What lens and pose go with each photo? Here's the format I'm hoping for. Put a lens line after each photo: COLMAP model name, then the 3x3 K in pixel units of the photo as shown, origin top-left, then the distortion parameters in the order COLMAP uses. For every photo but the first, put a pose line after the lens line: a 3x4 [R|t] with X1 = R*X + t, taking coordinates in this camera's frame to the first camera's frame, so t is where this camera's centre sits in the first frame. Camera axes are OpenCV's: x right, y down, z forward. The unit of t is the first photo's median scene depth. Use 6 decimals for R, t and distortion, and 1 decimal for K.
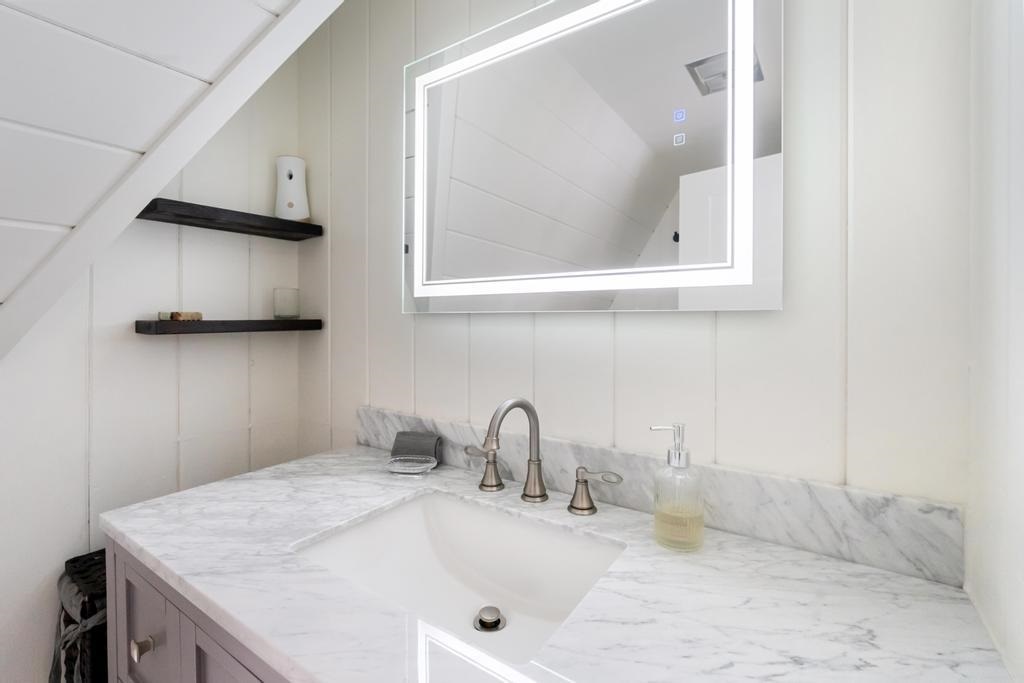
lens RADIAL K [[455.1, 0, 511.9], [0, 455.1, 332.3], [0, 0, 1]] dist [-0.001150, -0.000343]
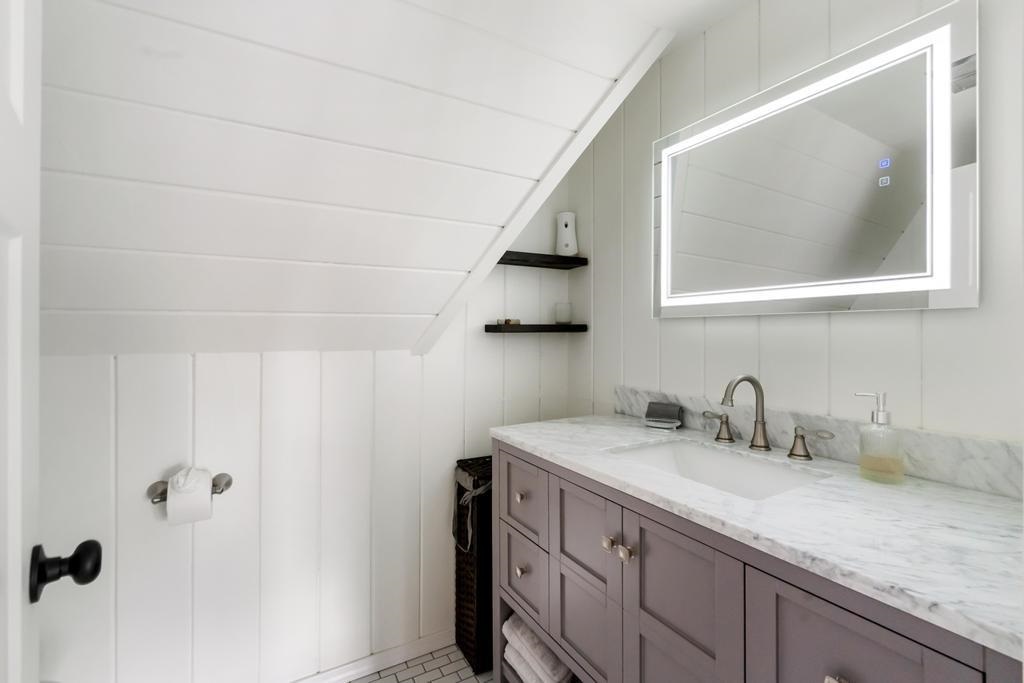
lens RADIAL K [[455.1, 0, 511.9], [0, 455.1, 332.3], [0, 0, 1]] dist [-0.001150, -0.000343]
pose [[0.904430, 0.000317, -0.426623, -0.039244], [-0.013641, 0.999510, -0.028177, 0.055994], [0.426405, 0.031304, 0.903991, -0.535191]]
